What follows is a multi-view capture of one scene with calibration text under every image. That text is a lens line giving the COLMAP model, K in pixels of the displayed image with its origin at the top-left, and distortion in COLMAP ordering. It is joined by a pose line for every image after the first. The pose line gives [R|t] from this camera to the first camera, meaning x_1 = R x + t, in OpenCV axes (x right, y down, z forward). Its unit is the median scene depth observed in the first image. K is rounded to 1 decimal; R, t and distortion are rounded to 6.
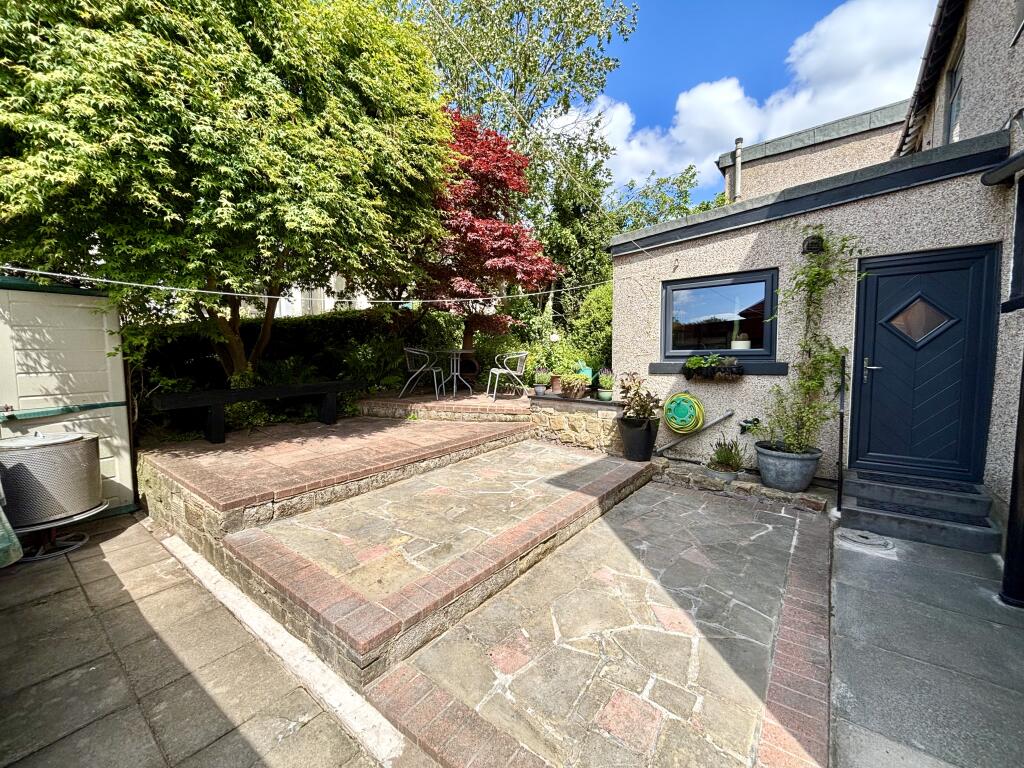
lens RADIAL K [[410.6, 0, 513.2], [0, 410.6, 382.9], [0, 0, 1]] dist [0.001550, 0.000018]
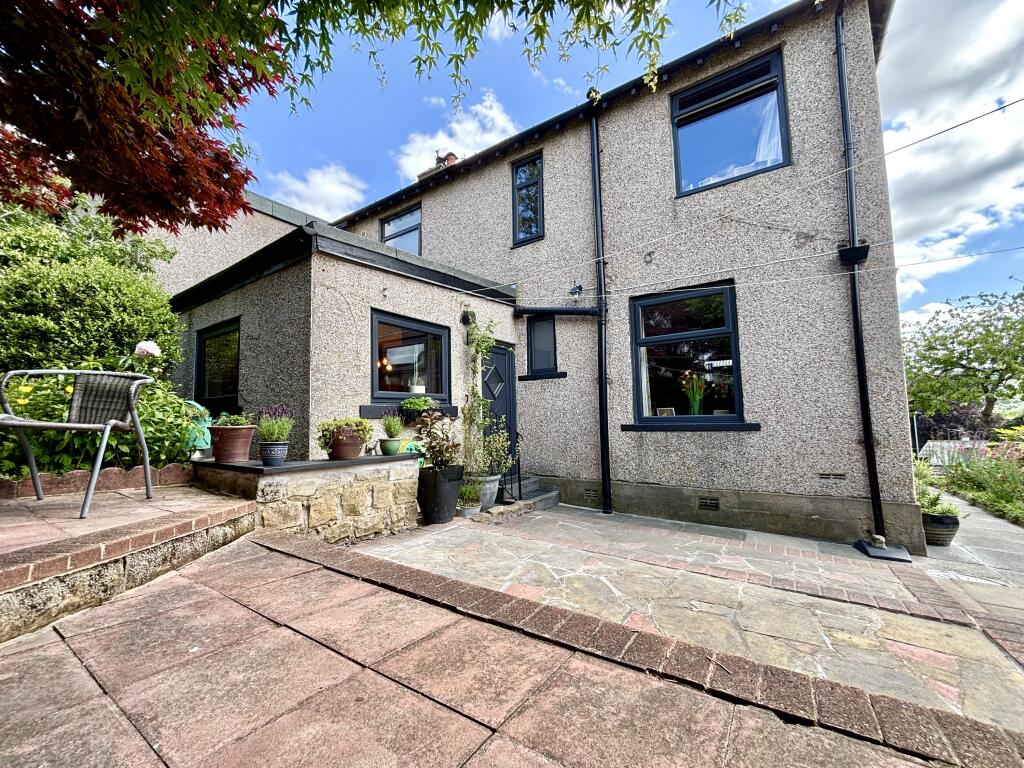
lens RADIAL K [[410.6, 0, 511.7], [0, 410.6, 386.6], [0, 0, 1]] dist [0.001550, 0.000018]
pose [[-0.078335, 0.082890, 0.993475, -0.593041], [0.081932, 0.993702, -0.076449, -0.003317], [-0.993555, 0.075409, -0.084633, 1.017315]]
